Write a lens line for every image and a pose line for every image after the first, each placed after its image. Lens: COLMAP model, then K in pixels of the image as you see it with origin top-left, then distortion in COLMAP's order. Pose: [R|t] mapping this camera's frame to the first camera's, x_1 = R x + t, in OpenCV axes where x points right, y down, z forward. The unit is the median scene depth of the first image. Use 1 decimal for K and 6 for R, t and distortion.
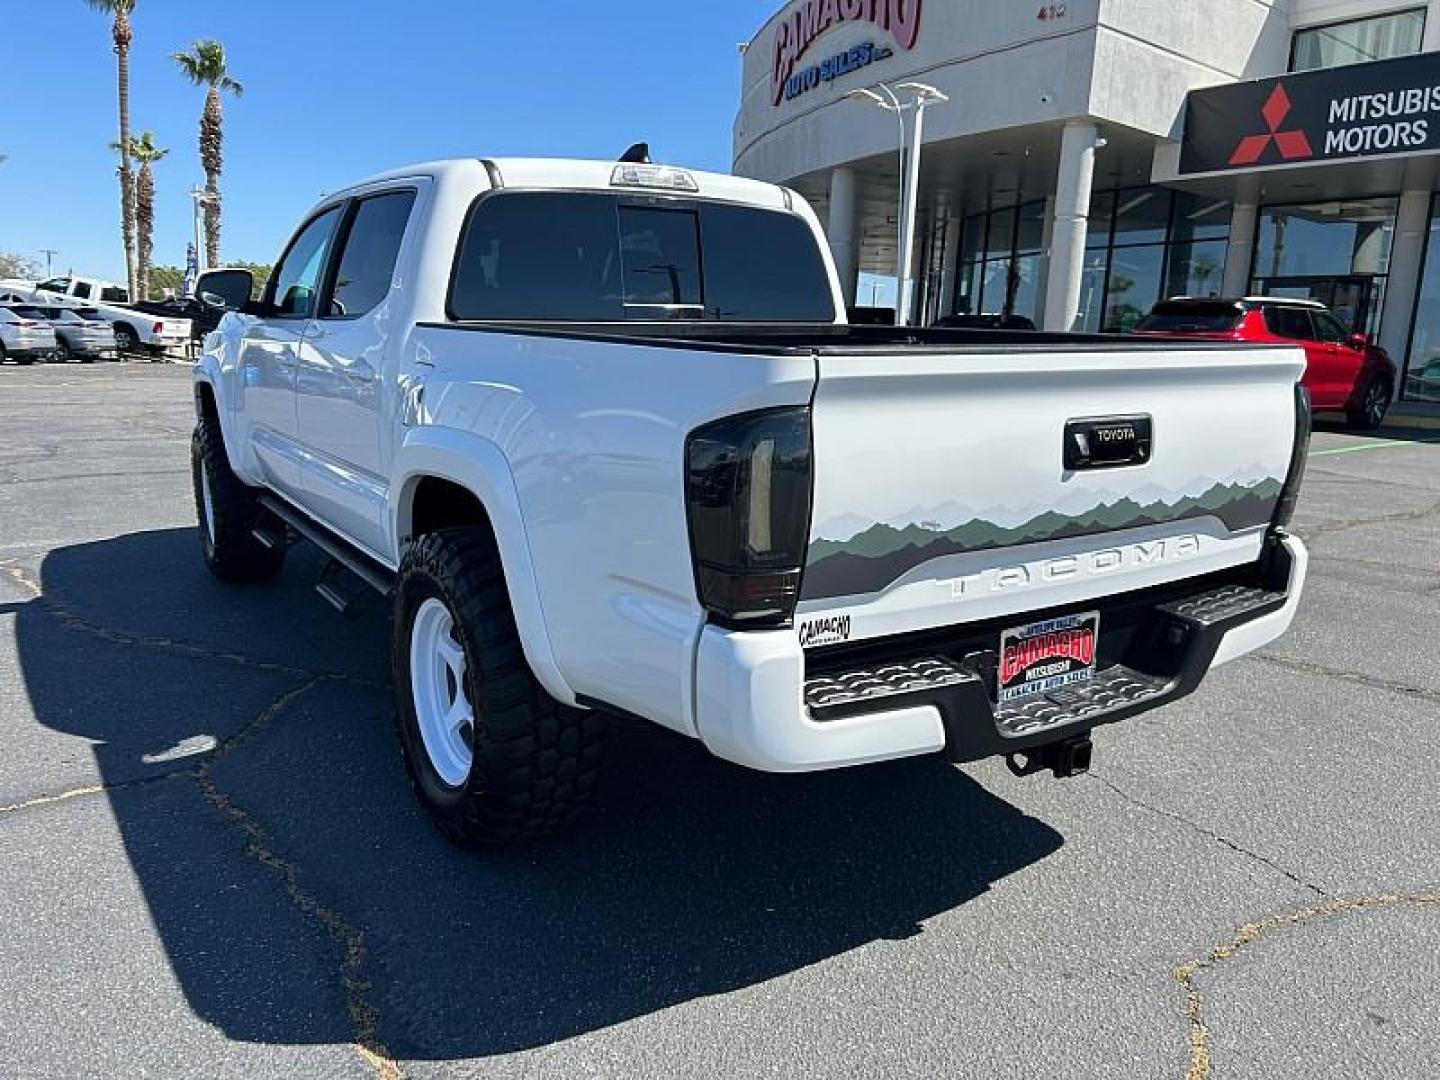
lens RADIAL K [[1080.8, 0, 708.9], [0, 1080.8, 536.1], [0, 0, 1]] dist [0.042899, -0.039138]
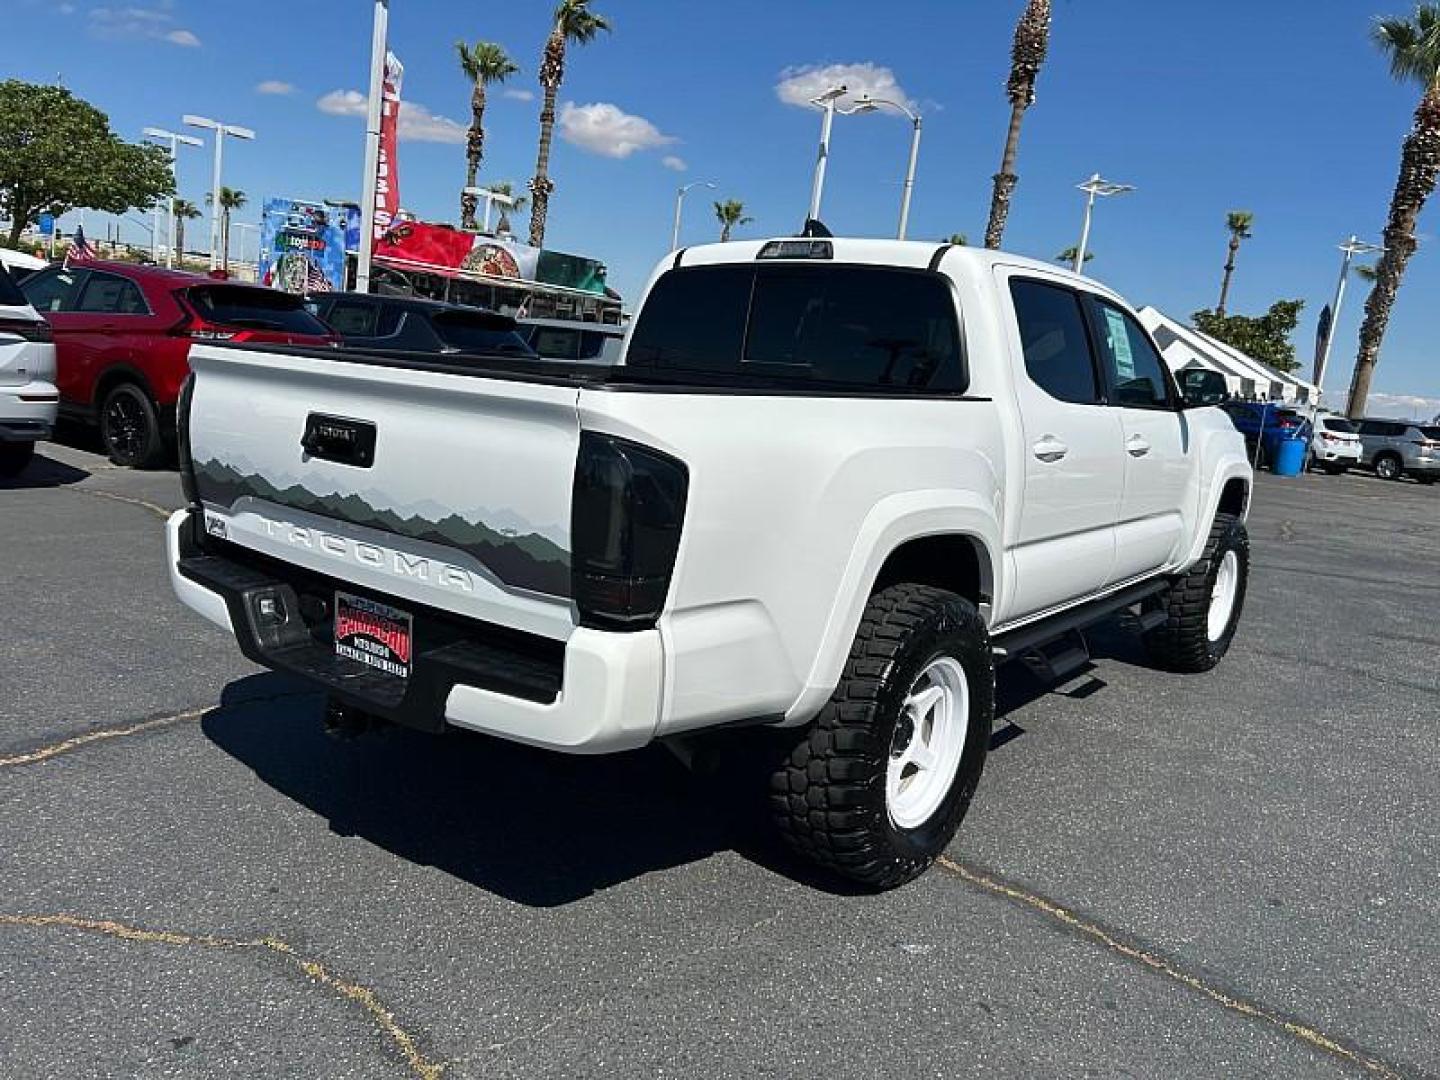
lens RADIAL K [[1035.4, 0, 720.0], [0, 1035.4, 540.0], [0, 0, 1]] dist [0.082694, -0.000766]
pose [[0.339487, 0.168960, -0.925311, 1.712700], [-0.266718, 0.960649, 0.077556, -0.196313], [0.902003, 0.220468, 0.371193, 1.090853]]
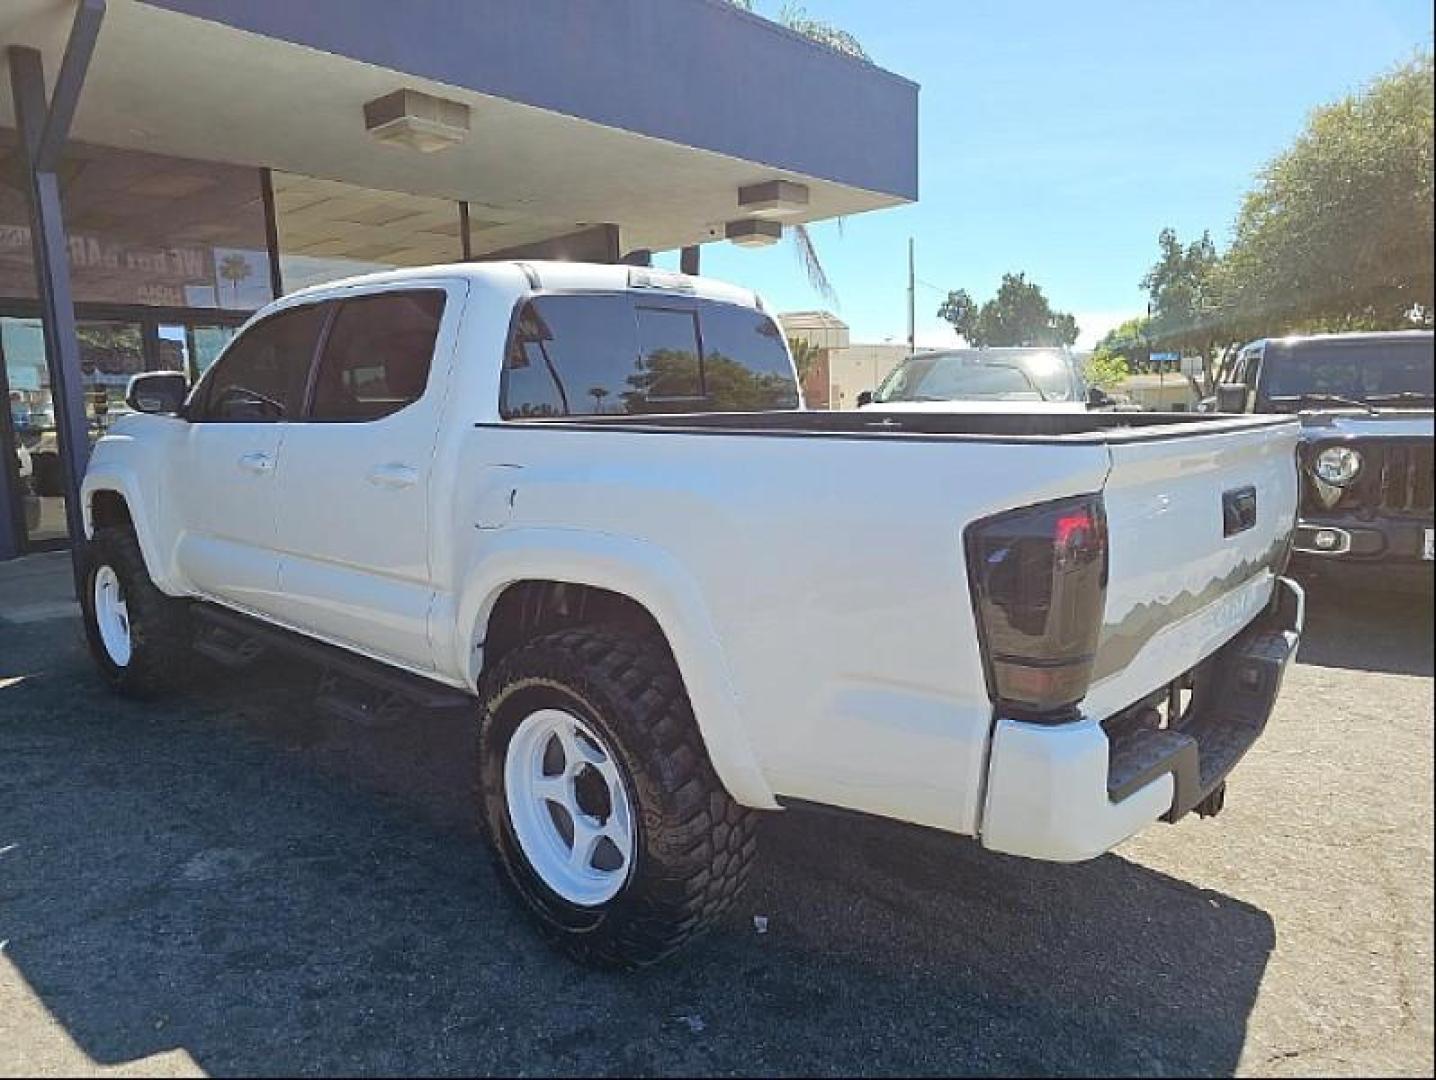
lens RADIAL K [[933.2, 0, 707.4], [0, 933.2, 534.5], [0, 0, 1]] dist [0.002836, 0.000528]
pose [[0.976827, -0.059615, 0.205558, -0.420769], [0.072062, 0.995959, -0.053603, -0.058270], [-0.201532, 0.067174, 0.977176, 0.220351]]
